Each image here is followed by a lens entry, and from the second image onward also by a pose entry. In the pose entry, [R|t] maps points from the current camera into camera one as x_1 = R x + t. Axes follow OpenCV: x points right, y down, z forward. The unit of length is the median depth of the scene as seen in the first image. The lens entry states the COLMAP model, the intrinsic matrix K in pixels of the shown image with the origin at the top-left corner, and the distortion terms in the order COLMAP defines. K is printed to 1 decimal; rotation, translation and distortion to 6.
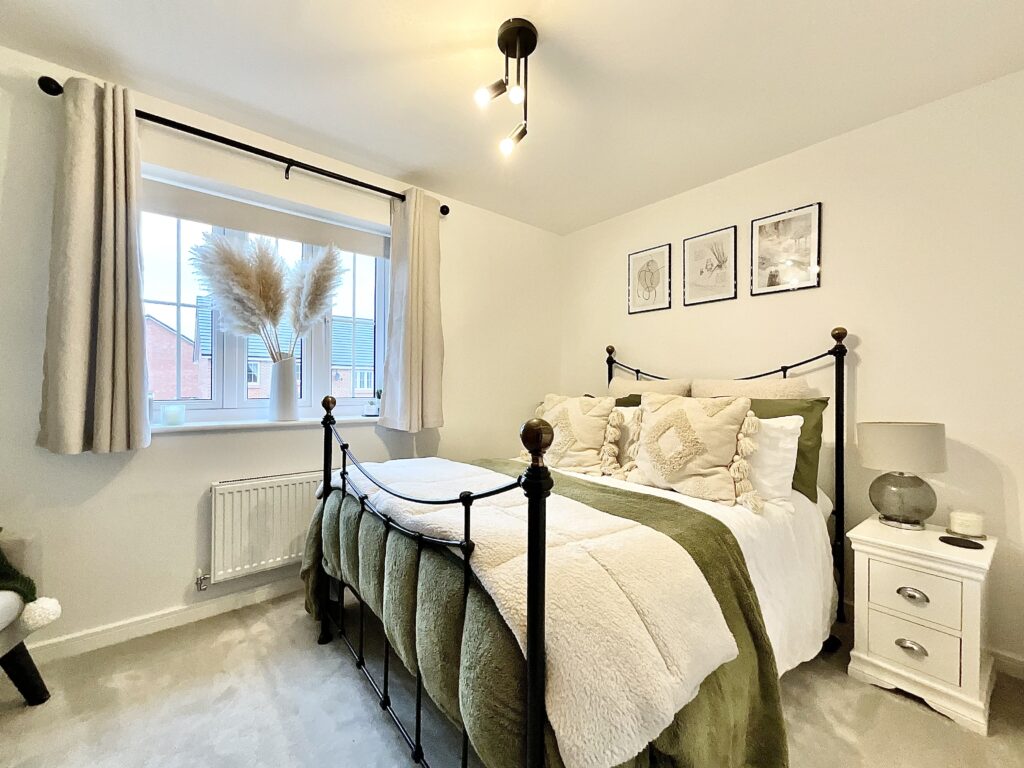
lens RADIAL K [[415.0, 0, 512.5], [0, 415.0, 377.9], [0, 0, 1]] dist [-0.012492, -0.000181]
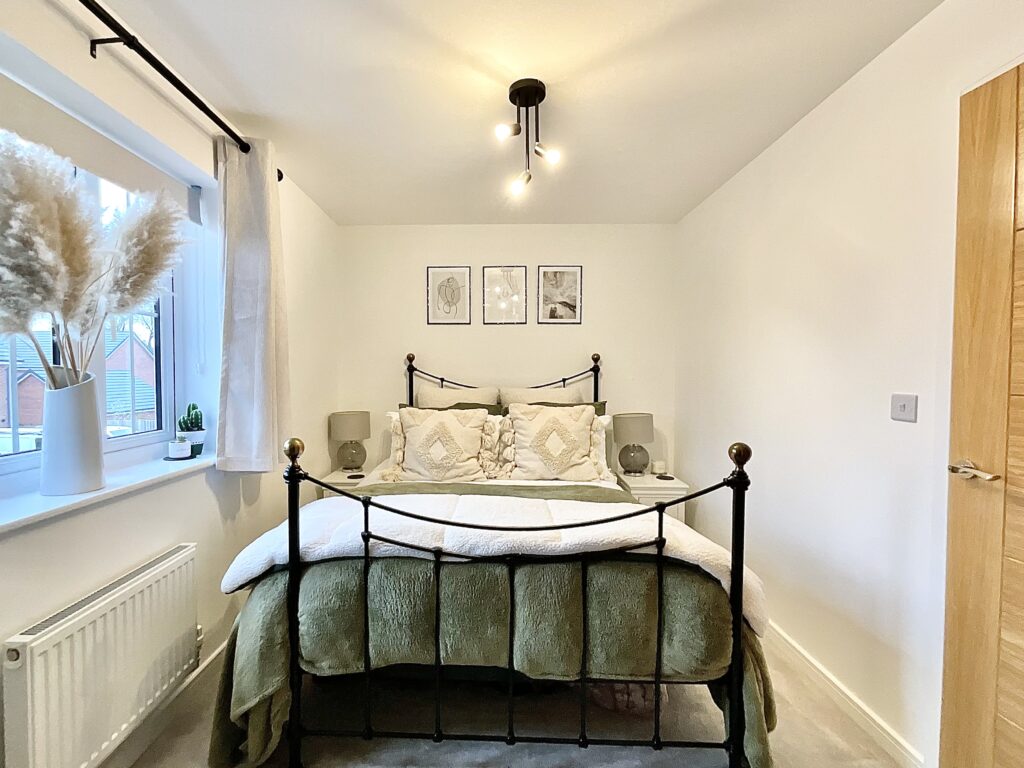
lens RADIAL K [[431.1, 0, 510.4], [0, 431.1, 384.6], [0, 0, 1]] dist [-0.001529, -0.000171]
pose [[0.661306, -0.024886, 0.749704, -0.565602], [-0.006135, 0.999237, 0.038581, -0.063030], [-0.750091, -0.030113, 0.660648, 0.168943]]
